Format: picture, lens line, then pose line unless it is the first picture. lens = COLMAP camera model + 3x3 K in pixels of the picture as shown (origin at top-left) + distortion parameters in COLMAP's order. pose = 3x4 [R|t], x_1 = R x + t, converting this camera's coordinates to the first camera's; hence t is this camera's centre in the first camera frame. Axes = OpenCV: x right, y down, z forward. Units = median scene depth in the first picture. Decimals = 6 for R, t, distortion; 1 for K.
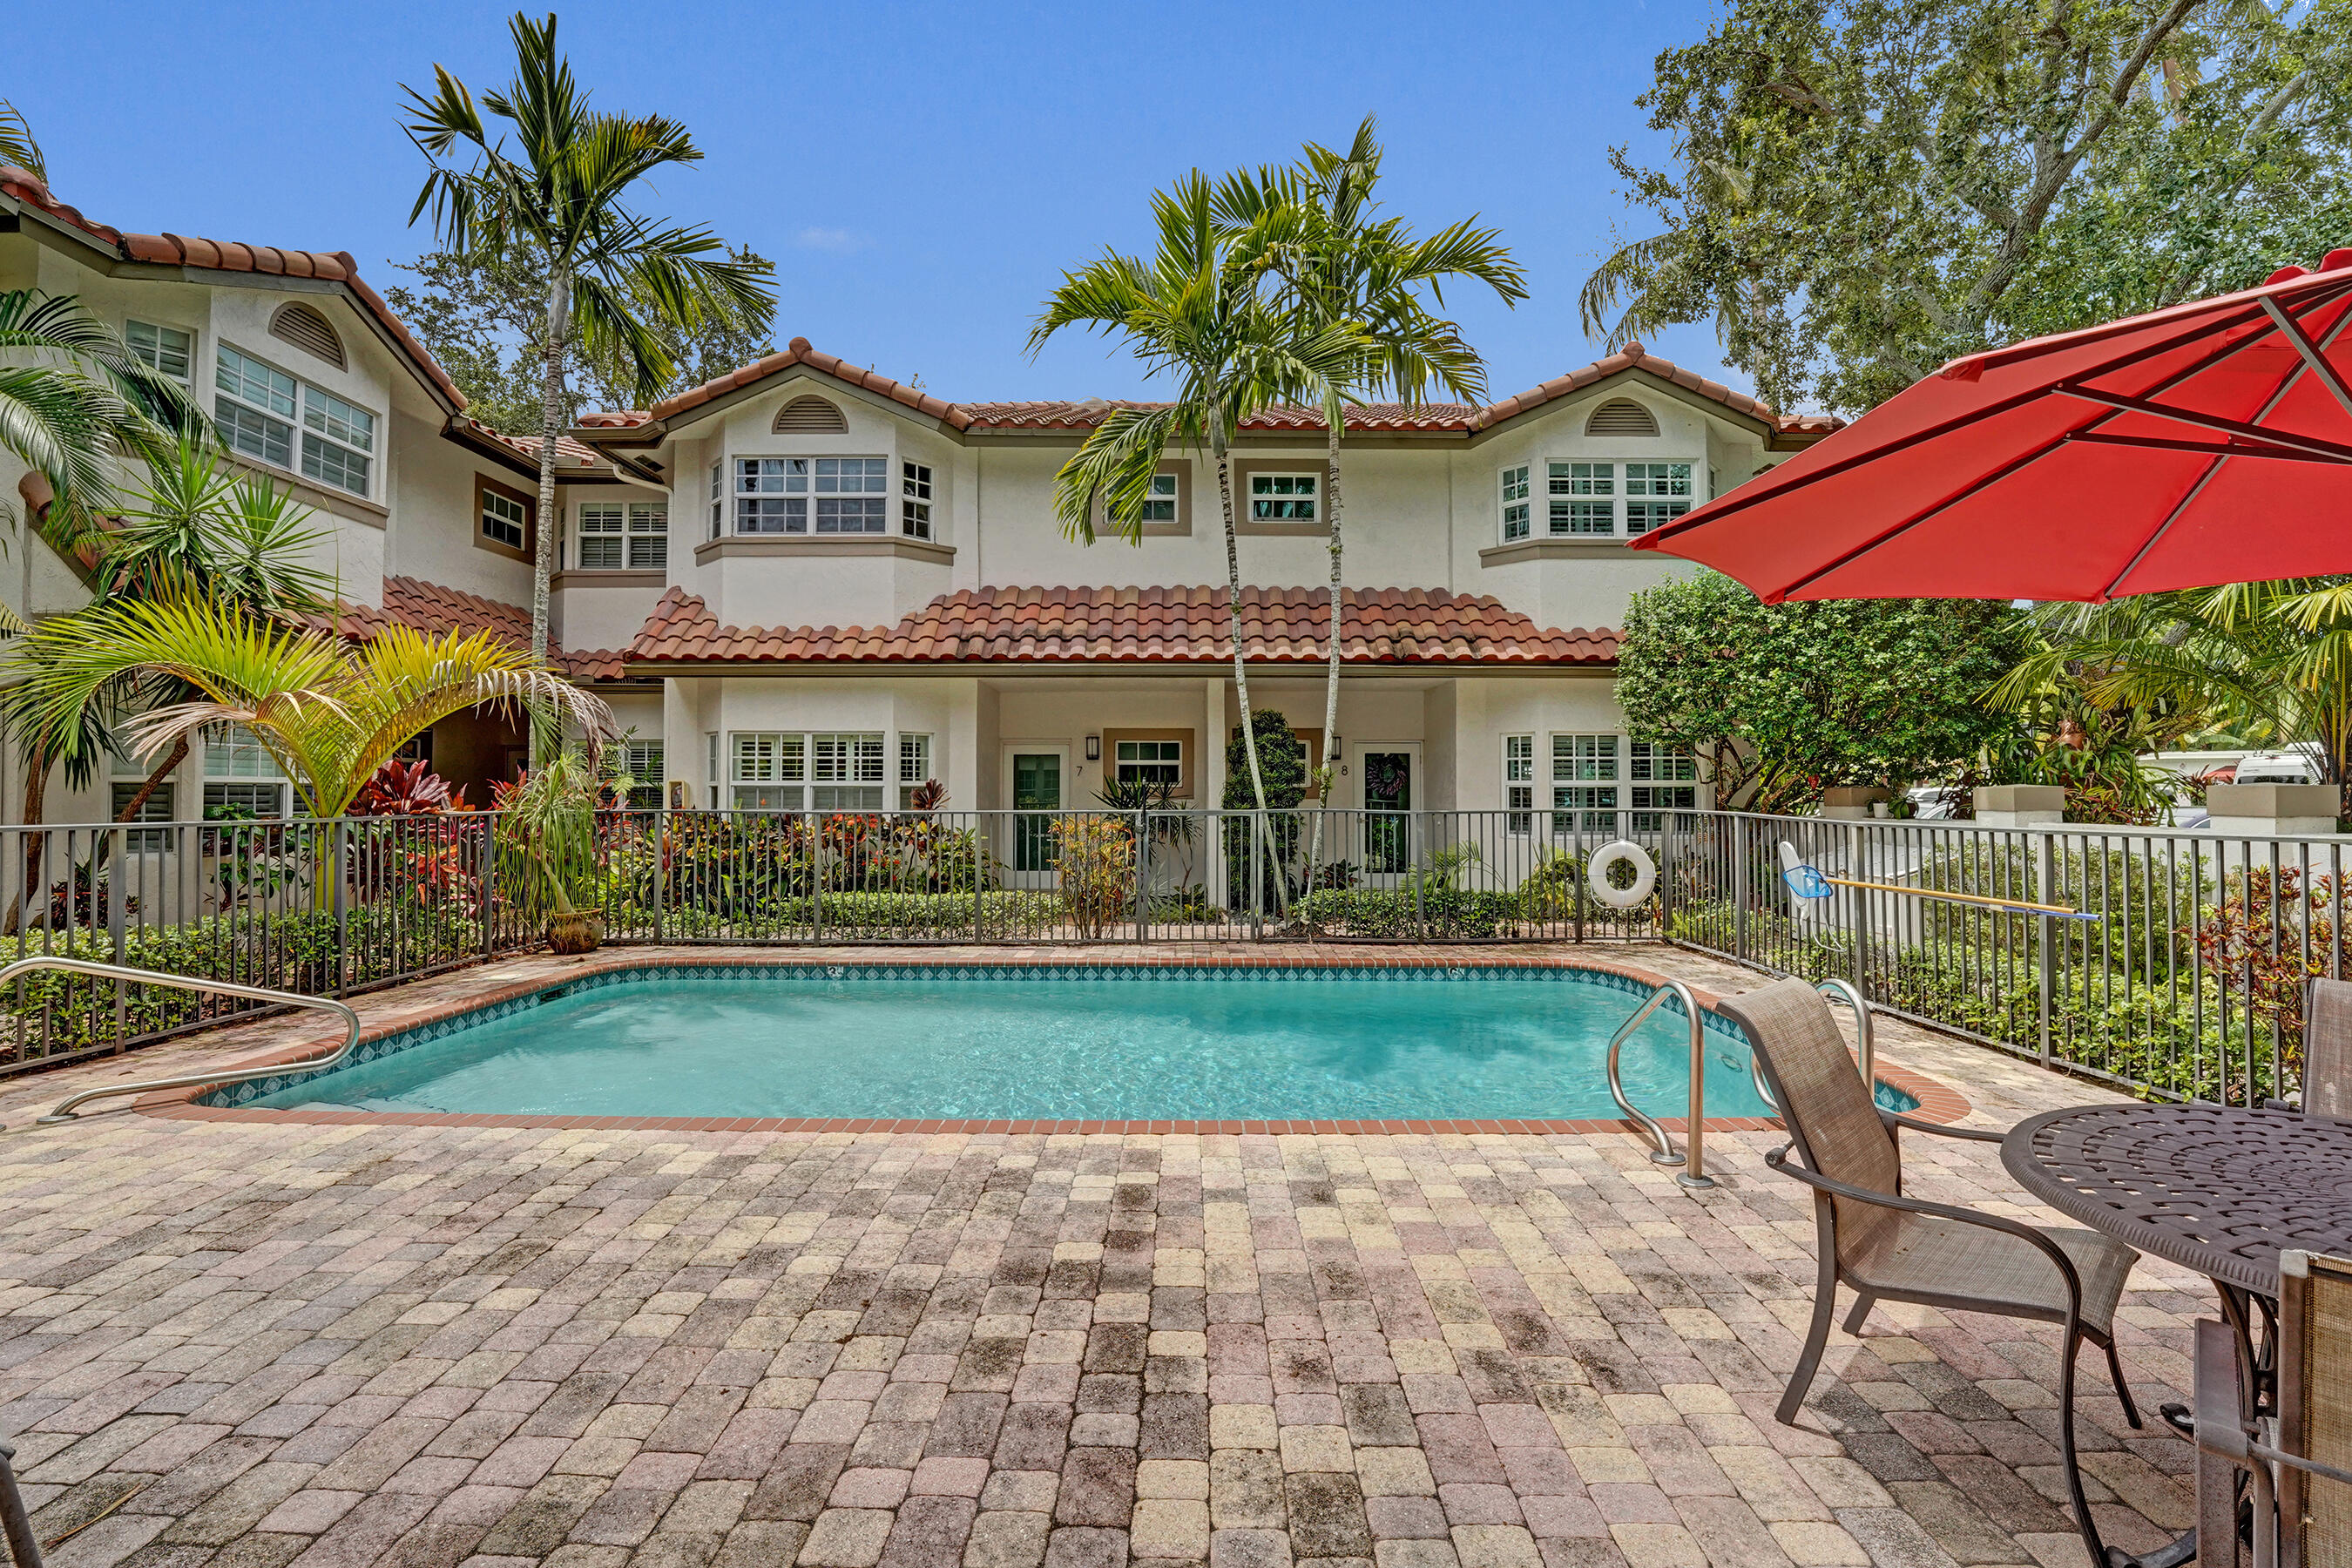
lens RADIAL K [[1001.5, 0, 1179.5], [0, 1001.5, 770.5], [0, 0, 1]] dist [-0.026227, 0.000197]
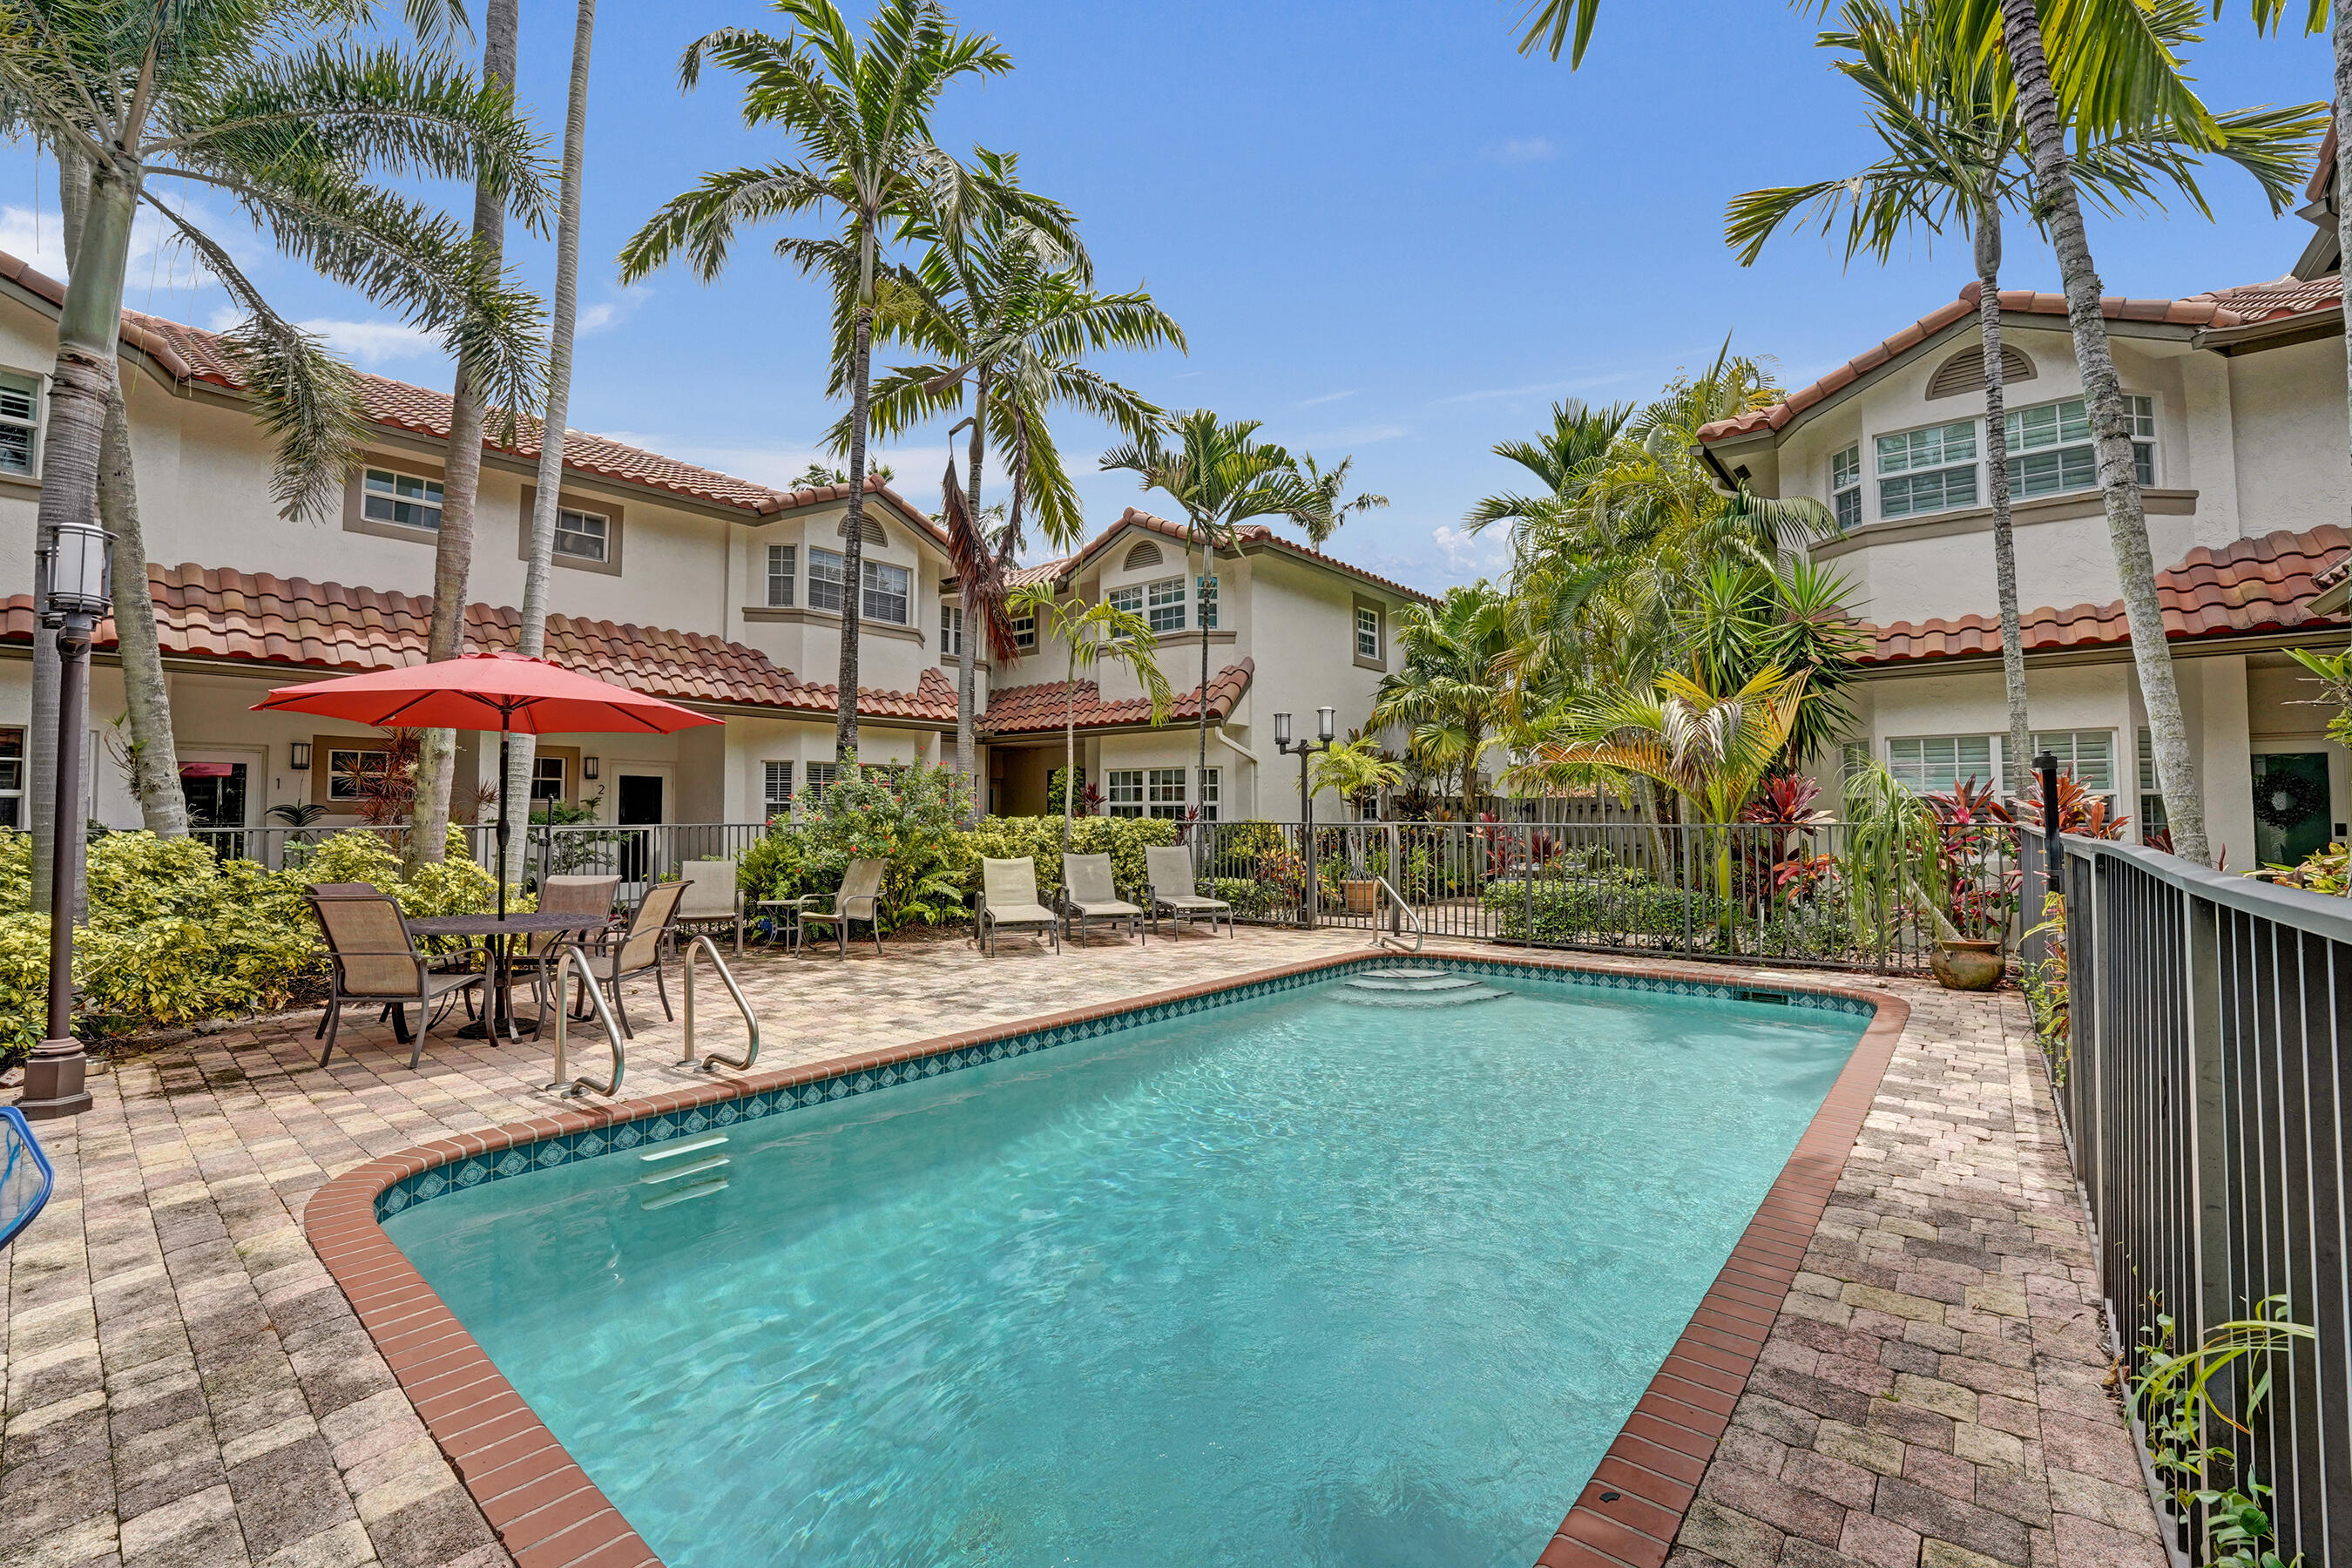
lens RADIAL K [[989.1, 0, 1164.0], [0, 989.1, 775.6], [0, 0, 1]] dist [-0.029030, 0.003905]
pose [[-0.644871, -0.029180, -0.763734, 0.383595], [0.019601, 0.998311, -0.054693, 0.024836], [0.764040, -0.050240, -0.643210, 0.804215]]
